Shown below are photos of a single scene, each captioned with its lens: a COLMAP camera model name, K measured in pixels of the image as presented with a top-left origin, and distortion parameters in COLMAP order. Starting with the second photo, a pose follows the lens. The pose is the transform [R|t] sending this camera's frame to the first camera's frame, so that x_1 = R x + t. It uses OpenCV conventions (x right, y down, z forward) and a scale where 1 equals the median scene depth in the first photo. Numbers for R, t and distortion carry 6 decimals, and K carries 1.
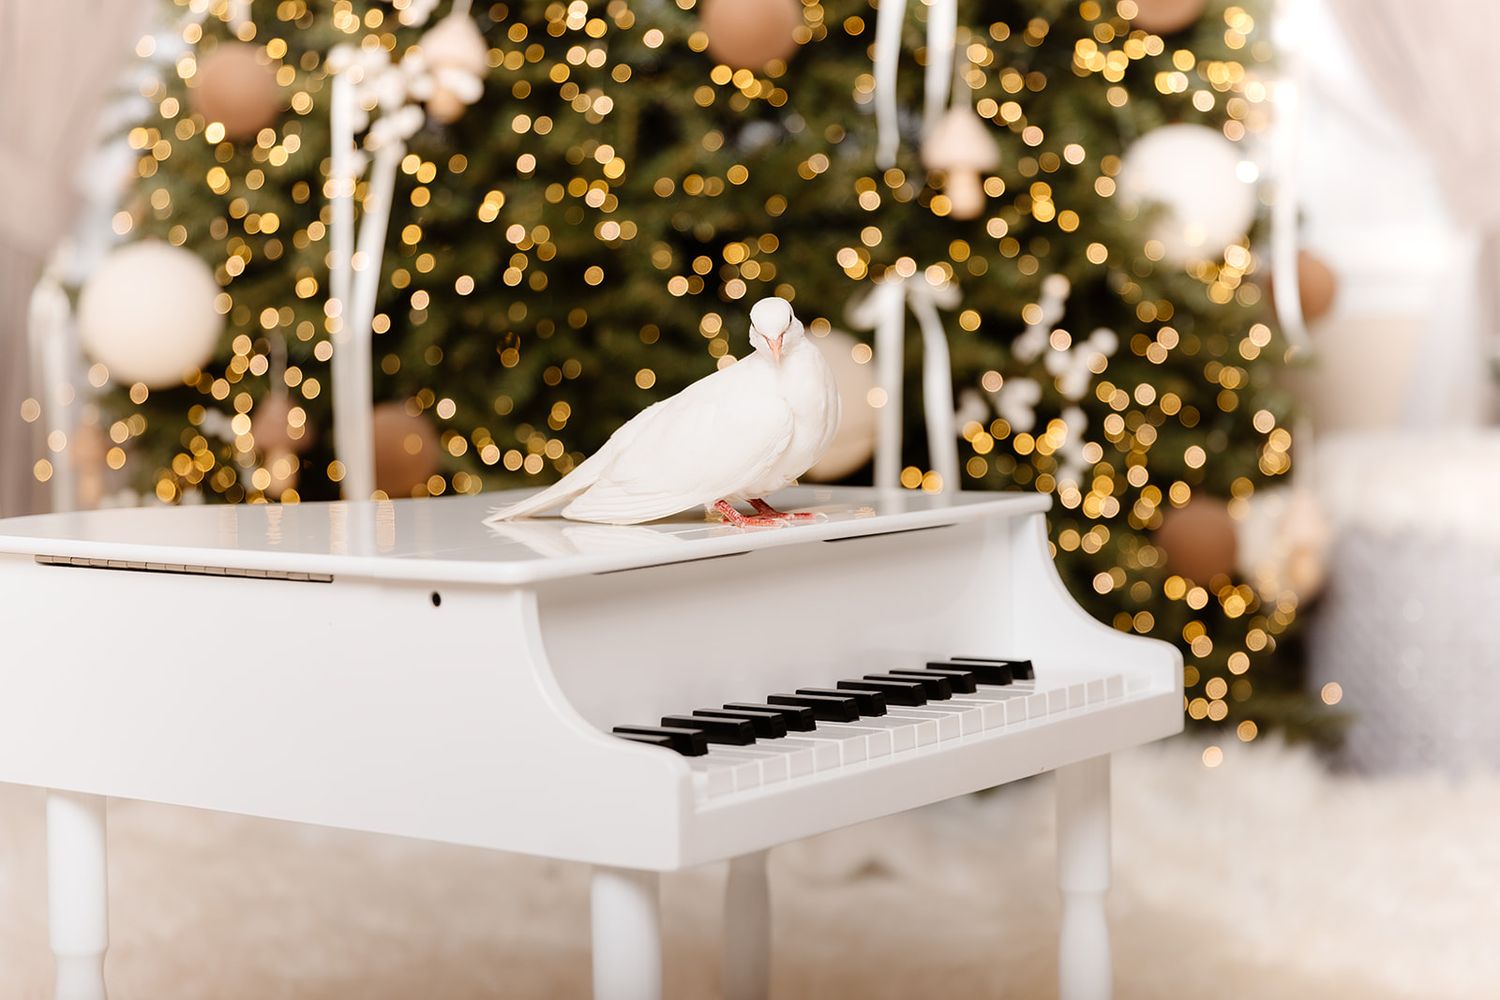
lens RADIAL K [[2898.6, 0, 750.0], [0, 2898.6, 500.0], [0, 0, 1]] dist [-0.027559, 0.216108]
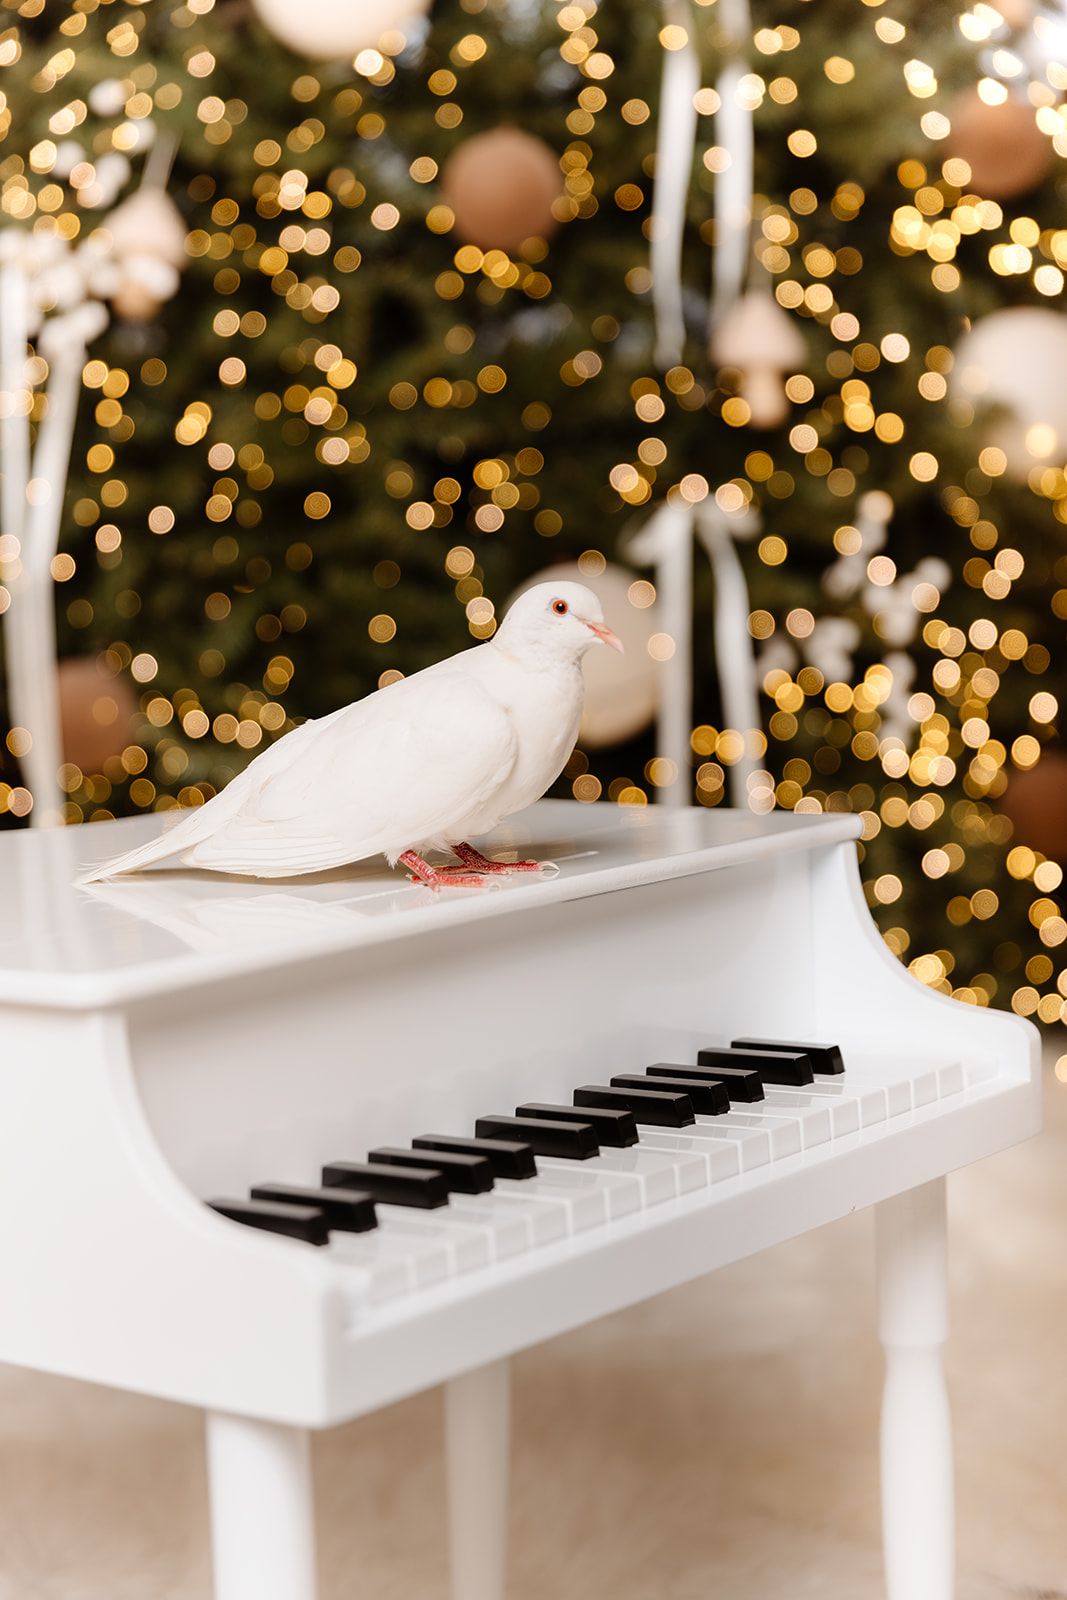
lens RADIAL K [[2966.9, 0, 561.6], [0, 2966.9, 803.7], [0, 0, 1]] dist [-0.030775, -0.119654]
pose [[0.999872, -0.015159, -0.005154, 0.018765], [0.015347, 0.999137, 0.038608, -0.023209], [0.004564, -0.038683, 0.999241, 0.146641]]
